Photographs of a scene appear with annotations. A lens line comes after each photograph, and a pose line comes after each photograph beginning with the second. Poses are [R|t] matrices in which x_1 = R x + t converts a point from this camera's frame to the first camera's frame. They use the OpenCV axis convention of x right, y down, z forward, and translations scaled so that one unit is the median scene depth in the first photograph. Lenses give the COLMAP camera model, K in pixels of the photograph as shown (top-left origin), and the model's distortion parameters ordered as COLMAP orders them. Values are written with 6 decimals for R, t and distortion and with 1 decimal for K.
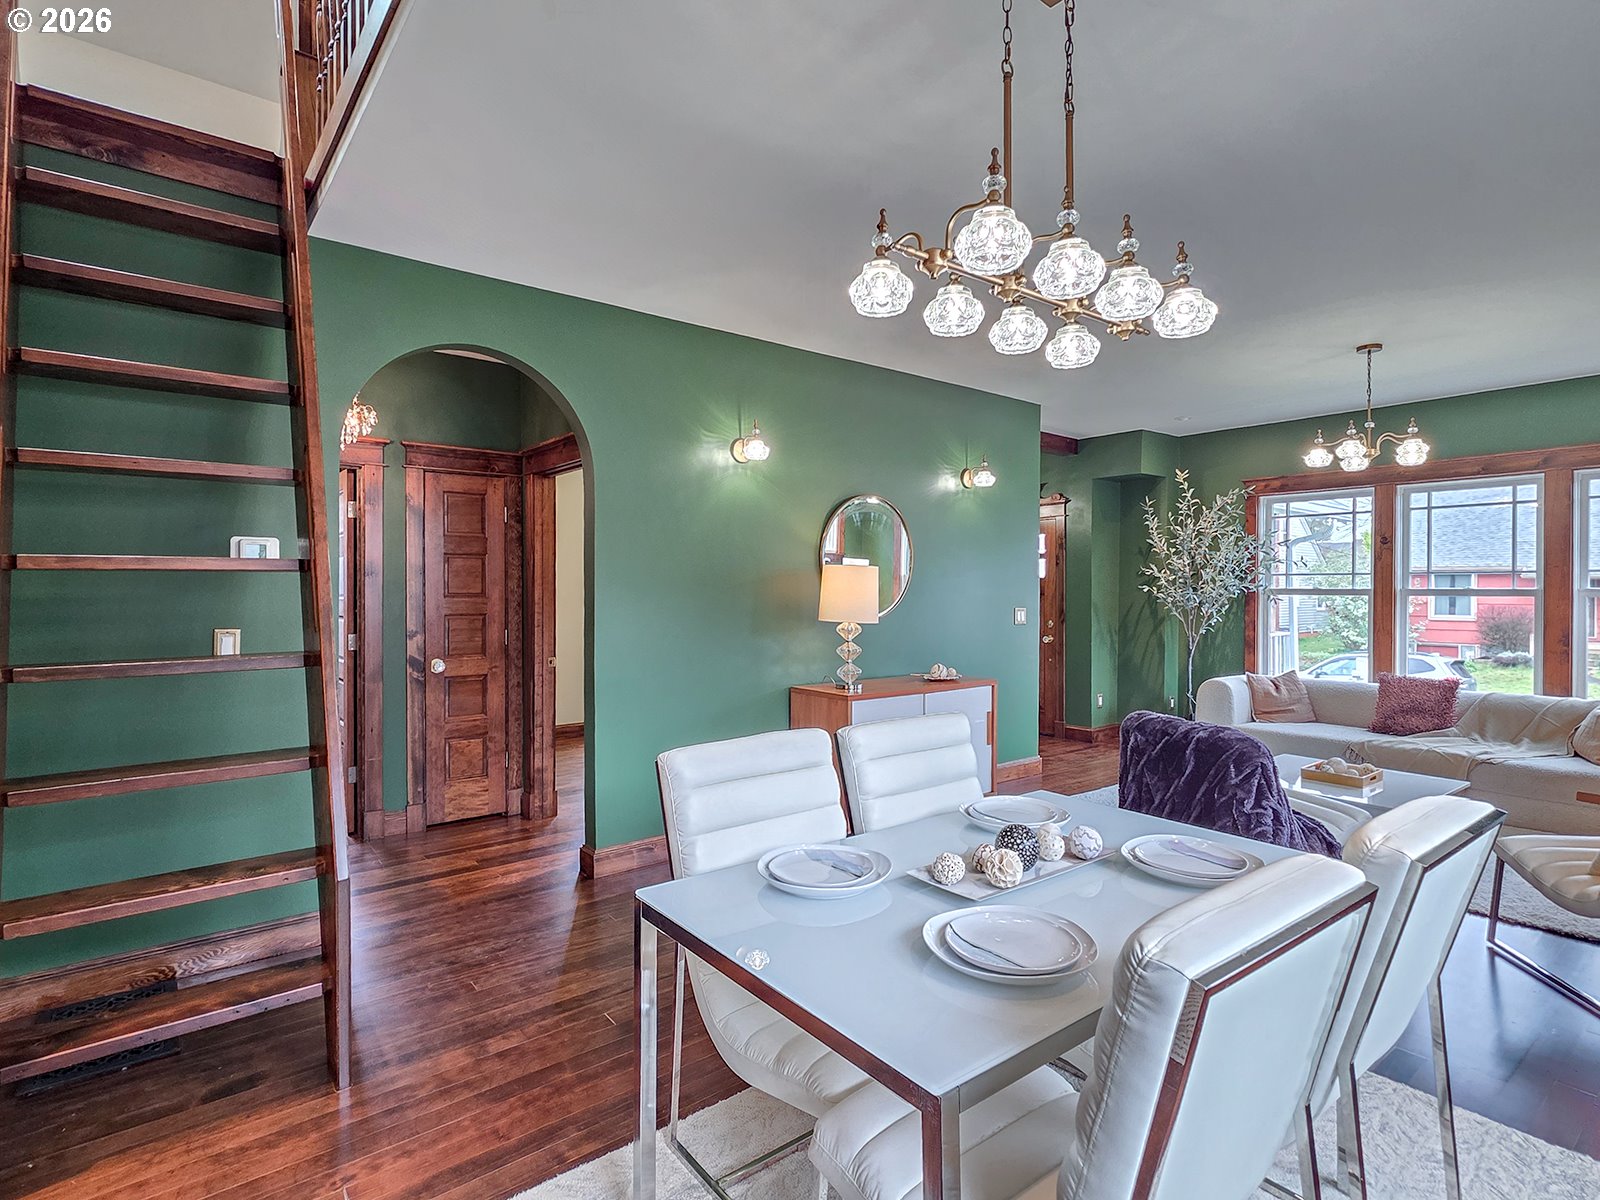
lens RADIAL K [[798.9, 0, 823.1], [0, 798.9, 592.9], [0, 0, 1]] dist [0.002575, -0.000149]
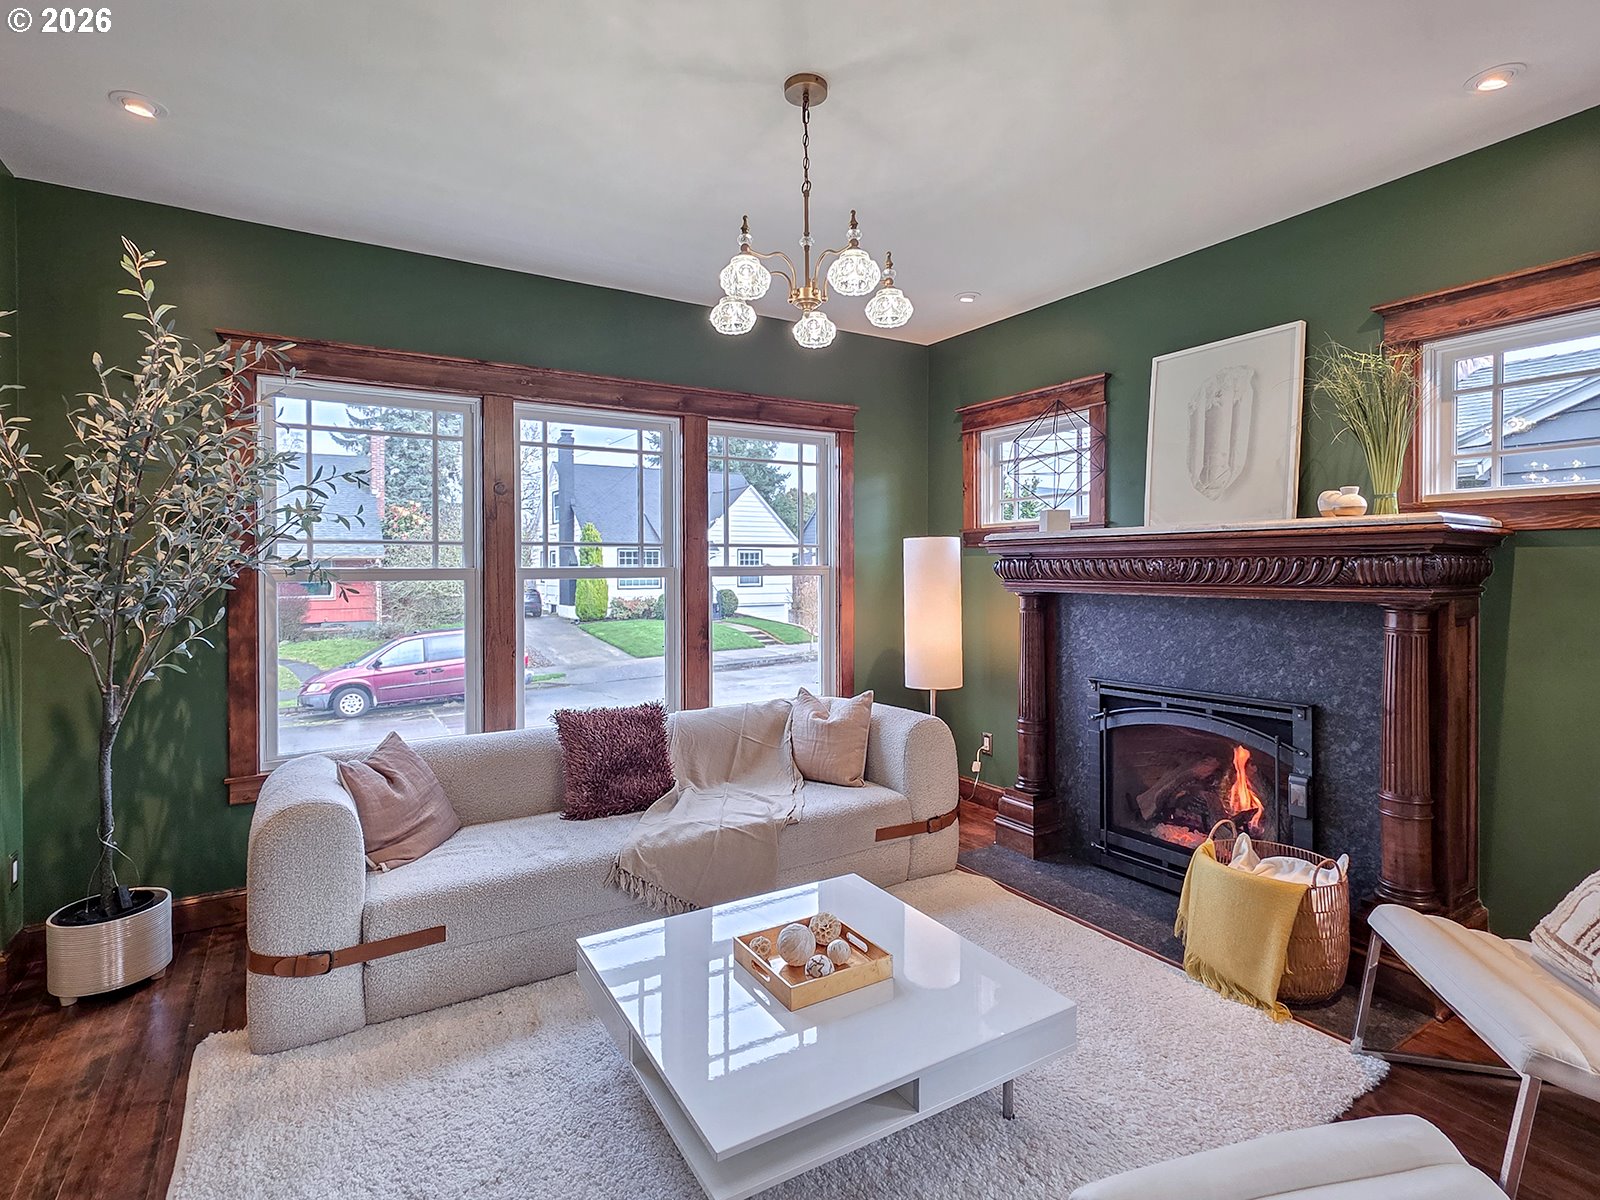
lens RADIAL K [[798.9, 0, 822.1], [0, 798.9, 576.6], [0, 0, 1]] dist [0.002575, -0.000149]
pose [[0.124653, -0.014795, 0.992090, 0.150052], [0.011417, 0.999844, 0.013476, -0.005070], [-0.992135, 0.009647, 0.124802, 0.779933]]
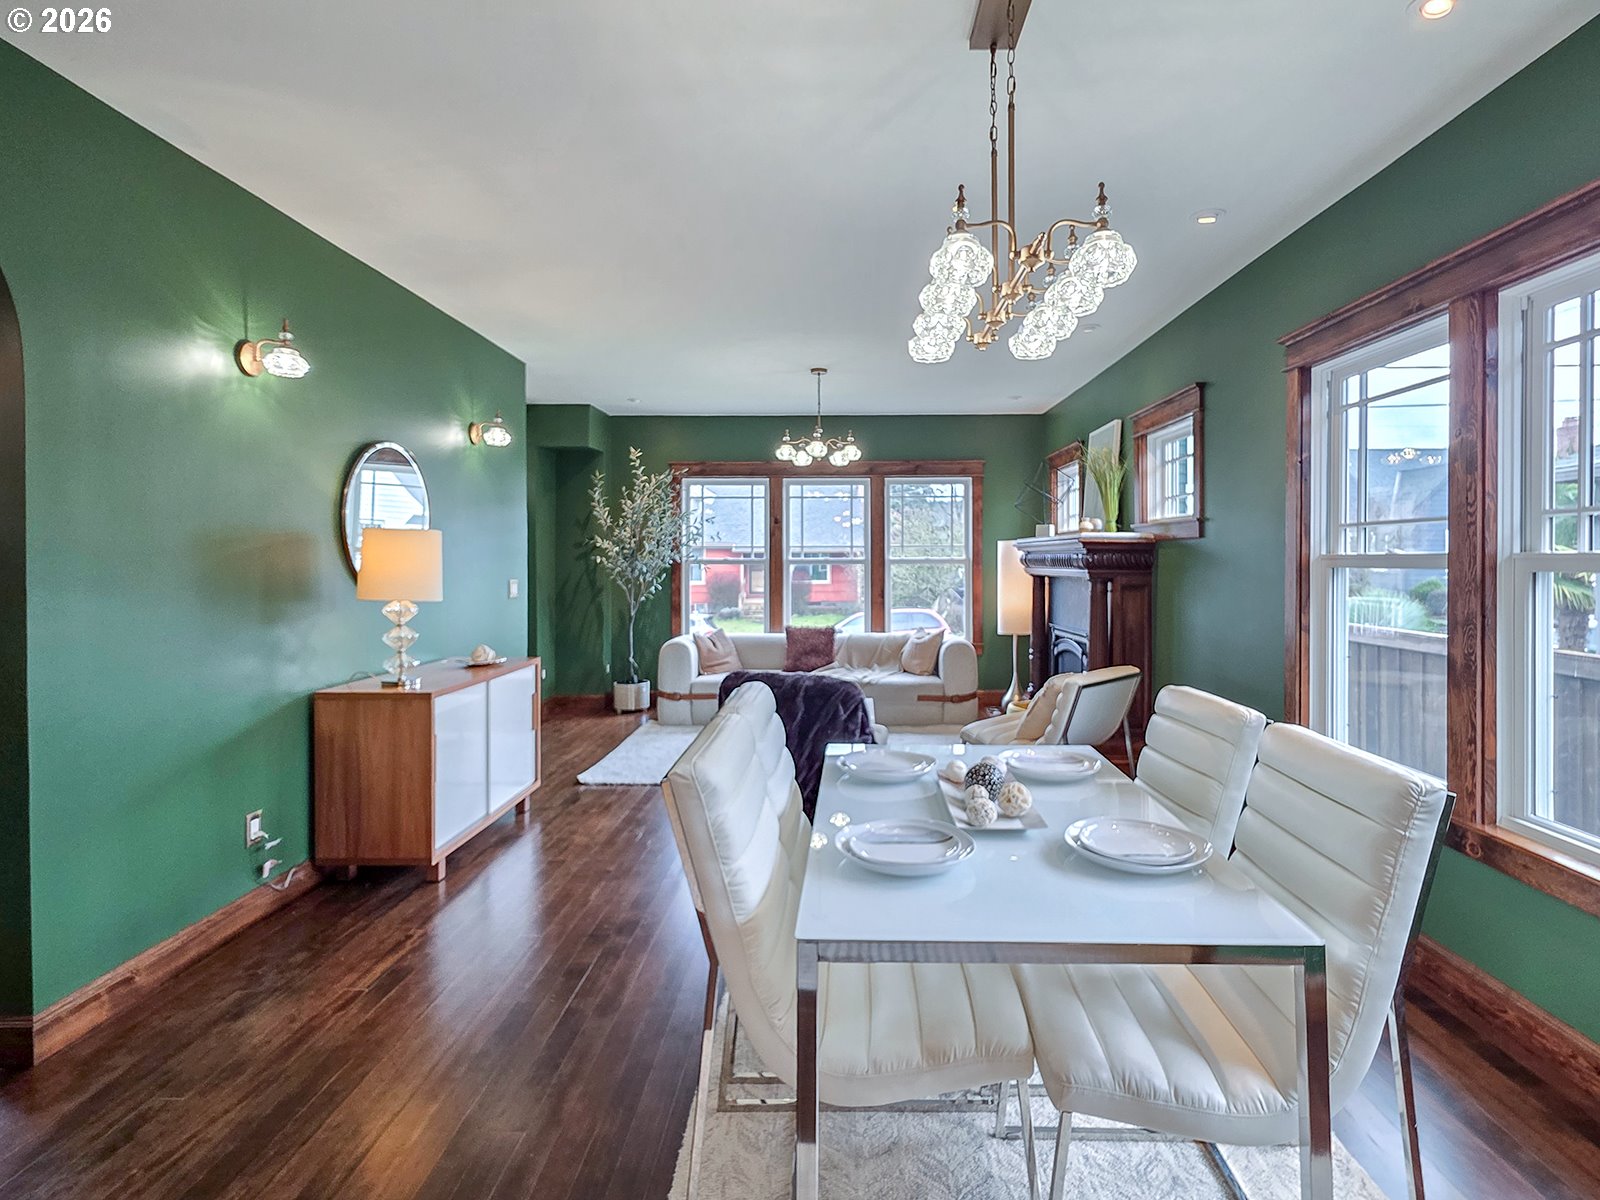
lens RADIAL K [[798.9, 0, 824.7], [0, 798.9, 567.2], [0, 0, 1]] dist [0.002575, -0.000149]
pose [[0.650428, -0.008169, 0.759524, -0.239406], [0.006373, 0.999966, 0.005298, 0.001484], [-0.759542, 0.001394, 0.650457, 0.136341]]
